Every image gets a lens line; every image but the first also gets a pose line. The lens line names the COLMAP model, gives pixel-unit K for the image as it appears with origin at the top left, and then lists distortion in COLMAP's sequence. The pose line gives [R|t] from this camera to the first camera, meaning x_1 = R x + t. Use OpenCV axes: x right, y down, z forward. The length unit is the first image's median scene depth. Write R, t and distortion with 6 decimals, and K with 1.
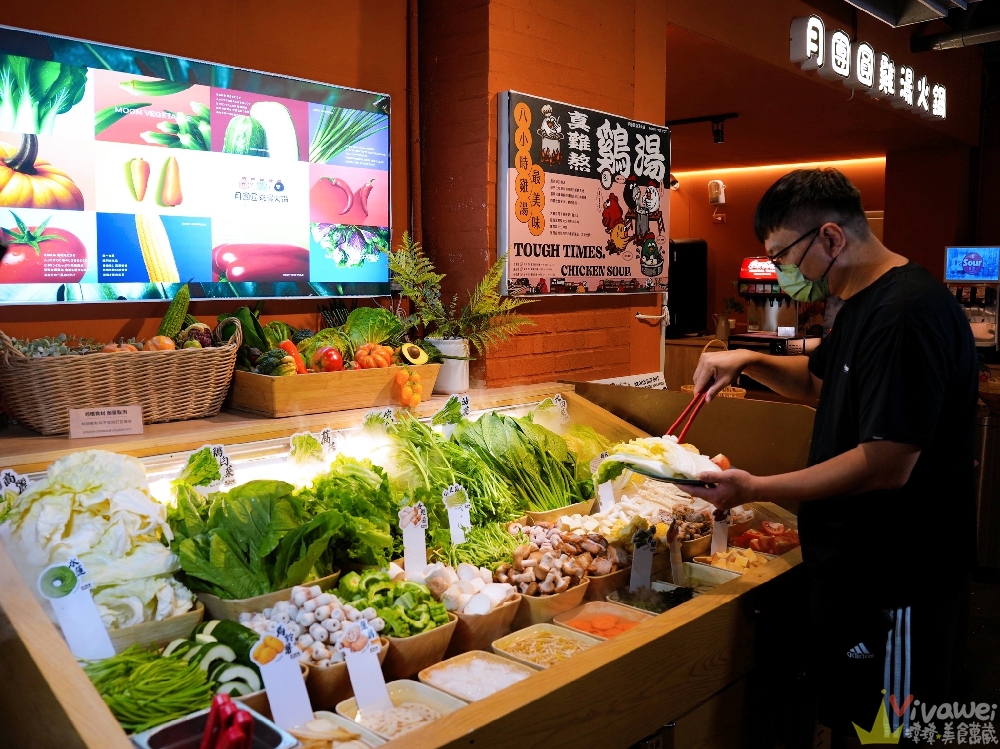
lens RADIAL K [[906.9, 0, 500.0], [0, 906.9, 374.5], [0, 0, 1]] dist [-0.111217, 0.079626]
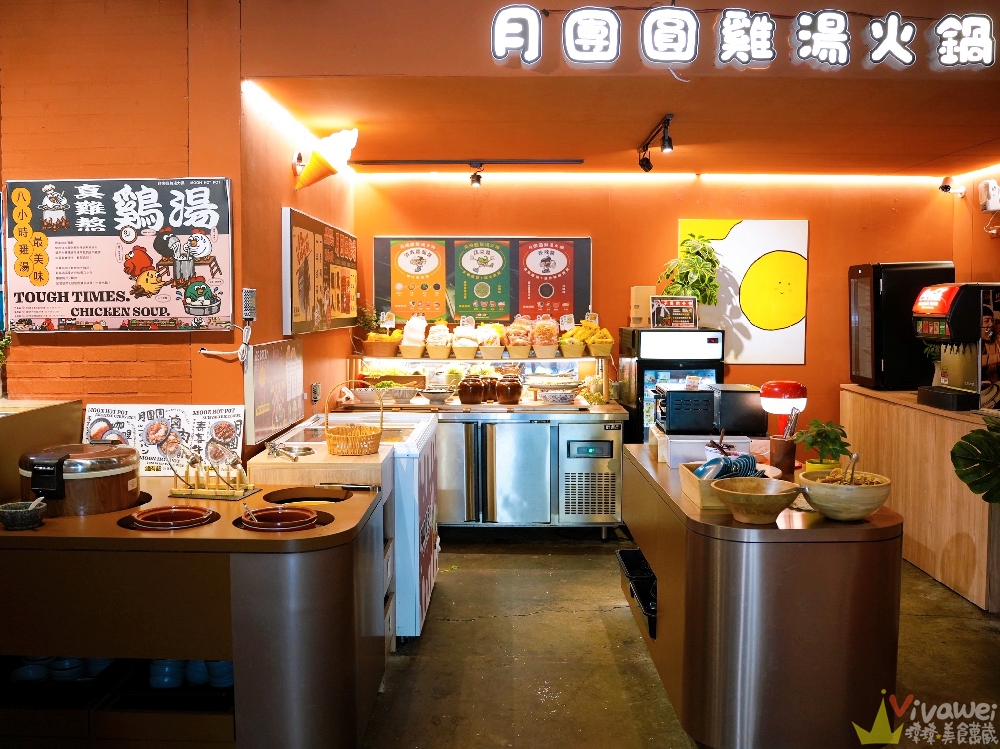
lens RADIAL K [[906.9, 0, 500.0], [0, 906.9, 374.5], [0, 0, 1]] dist [-0.111217, 0.079626]
pose [[0.681039, 0.054325, -0.730229, 1.649073], [-0.075877, 0.997111, 0.003414, -0.093104], [0.728305, 0.053082, 0.683194, 0.709953]]
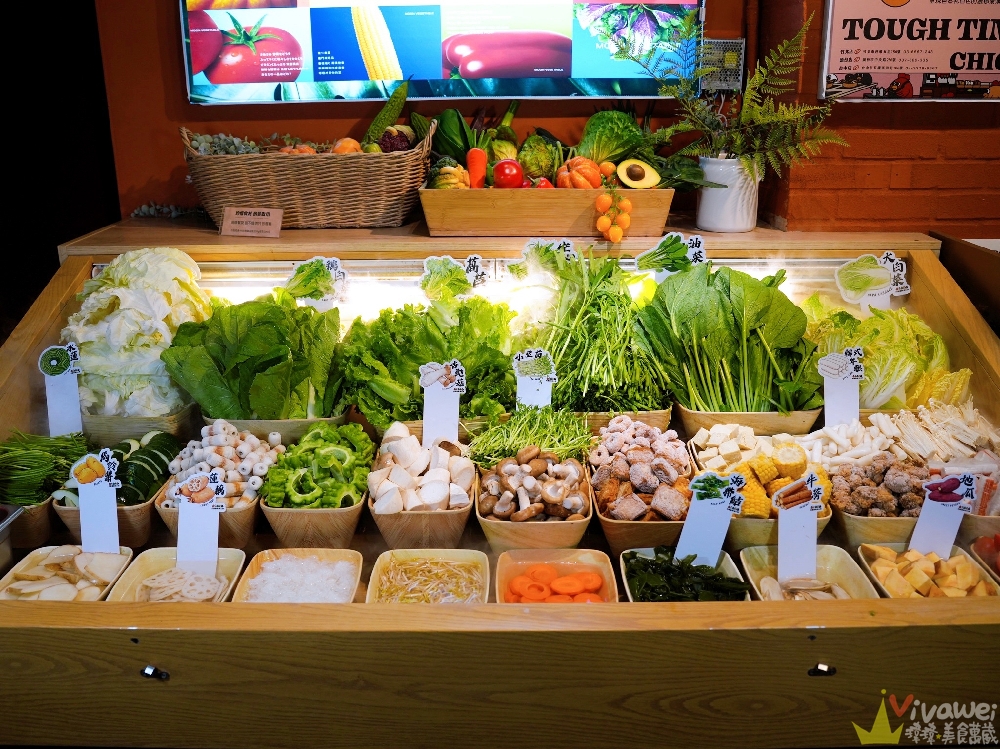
lens RADIAL K [[906.9, 0, 500.0], [0, 906.9, 374.5], [0, 0, 1]] dist [-0.111217, 0.079626]
pose [[0.682372, 0.220566, -0.696936, 0.399255], [-0.064265, 0.967803, 0.243369, -0.036688], [0.728175, -0.121279, 0.674576, 0.377549]]
